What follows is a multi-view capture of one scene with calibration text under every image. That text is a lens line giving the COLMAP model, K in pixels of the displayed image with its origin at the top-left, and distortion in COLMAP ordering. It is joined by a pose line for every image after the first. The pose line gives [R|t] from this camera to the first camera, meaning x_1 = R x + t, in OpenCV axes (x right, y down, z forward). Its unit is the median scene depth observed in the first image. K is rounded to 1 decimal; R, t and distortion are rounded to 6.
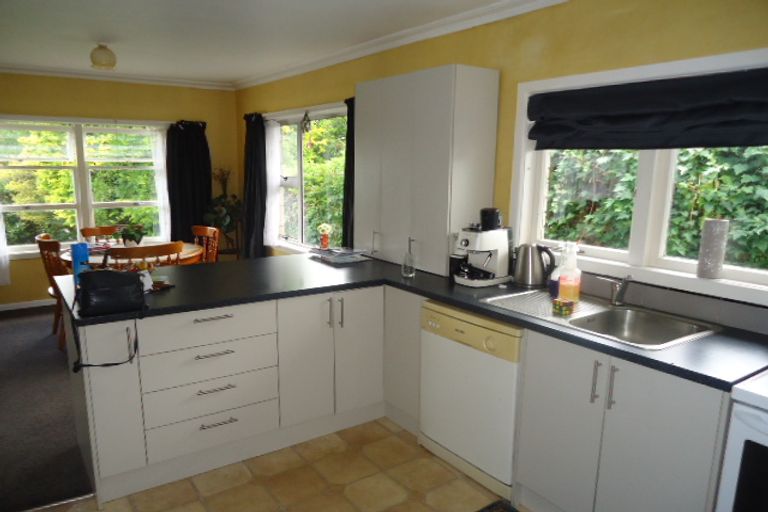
lens RADIAL K [[556.5, 0, 385.2], [0, 556.5, 274.8], [0, 0, 1]] dist [-0.004466, -0.004533]
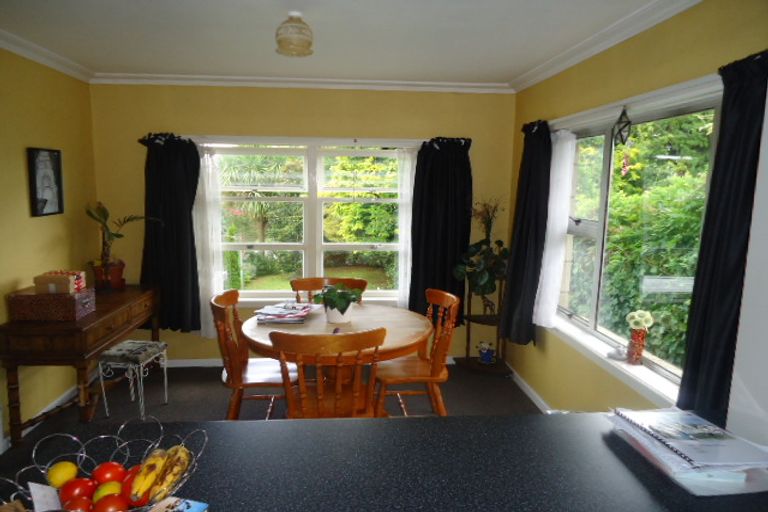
lens RADIAL K [[556.5, 0, 385.2], [0, 556.5, 274.8], [0, 0, 1]] dist [-0.004466, -0.004533]
pose [[0.867785, 0.080532, -0.490371, -0.050875], [-0.102949, 0.994508, -0.018859, -0.073529], [0.486159, 0.066849, 0.871310, 0.326746]]
